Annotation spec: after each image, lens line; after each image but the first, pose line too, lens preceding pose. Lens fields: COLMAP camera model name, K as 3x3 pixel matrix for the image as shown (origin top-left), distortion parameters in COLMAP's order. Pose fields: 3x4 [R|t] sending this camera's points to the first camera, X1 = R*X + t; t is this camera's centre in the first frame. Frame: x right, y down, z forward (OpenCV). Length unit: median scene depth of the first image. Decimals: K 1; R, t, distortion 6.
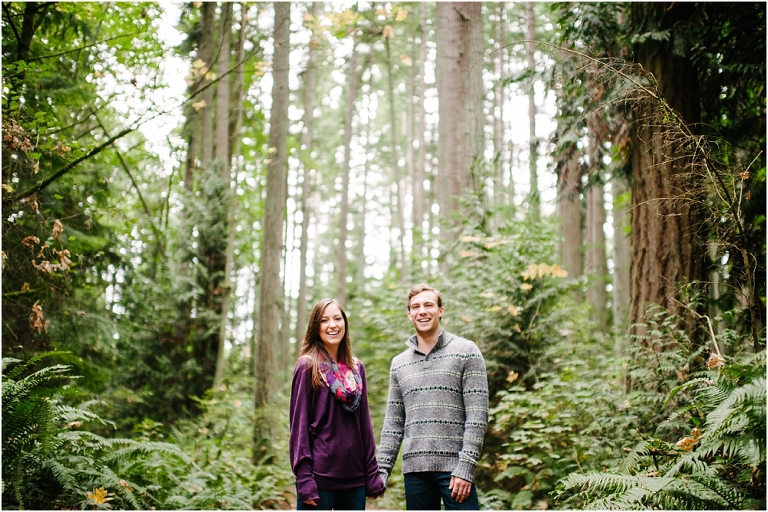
lens RADIAL K [[818.6, 0, 383.2], [0, 818.6, 257.8], [0, 0, 1]] dist [-0.084589, 0.000000]
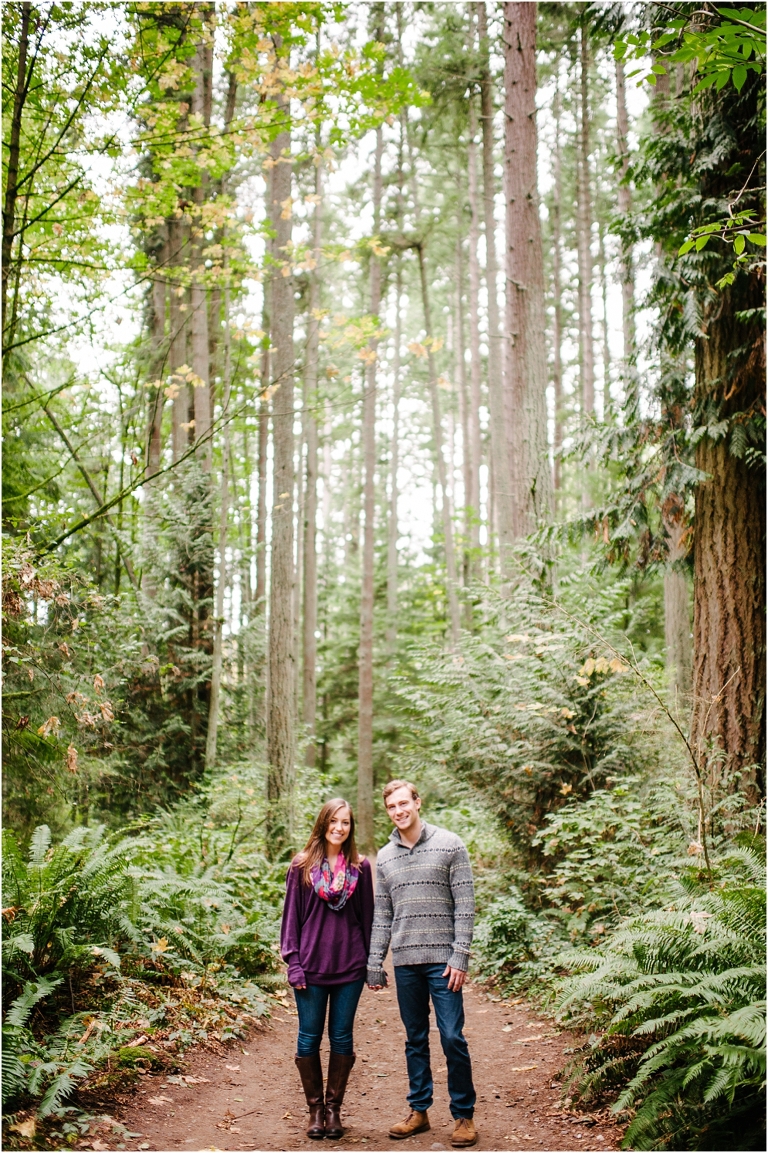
lens RADIAL K [[1229.0, 0, 385.7], [0, 1229.0, 573.8], [0, 0, 1]] dist [-0.084589, 0.000000]
pose [[0.999192, -0.023764, -0.032414, 0.004033], [0.025519, 0.998170, 0.054830, -0.106411], [0.031052, -0.055613, 0.997969, -0.220583]]
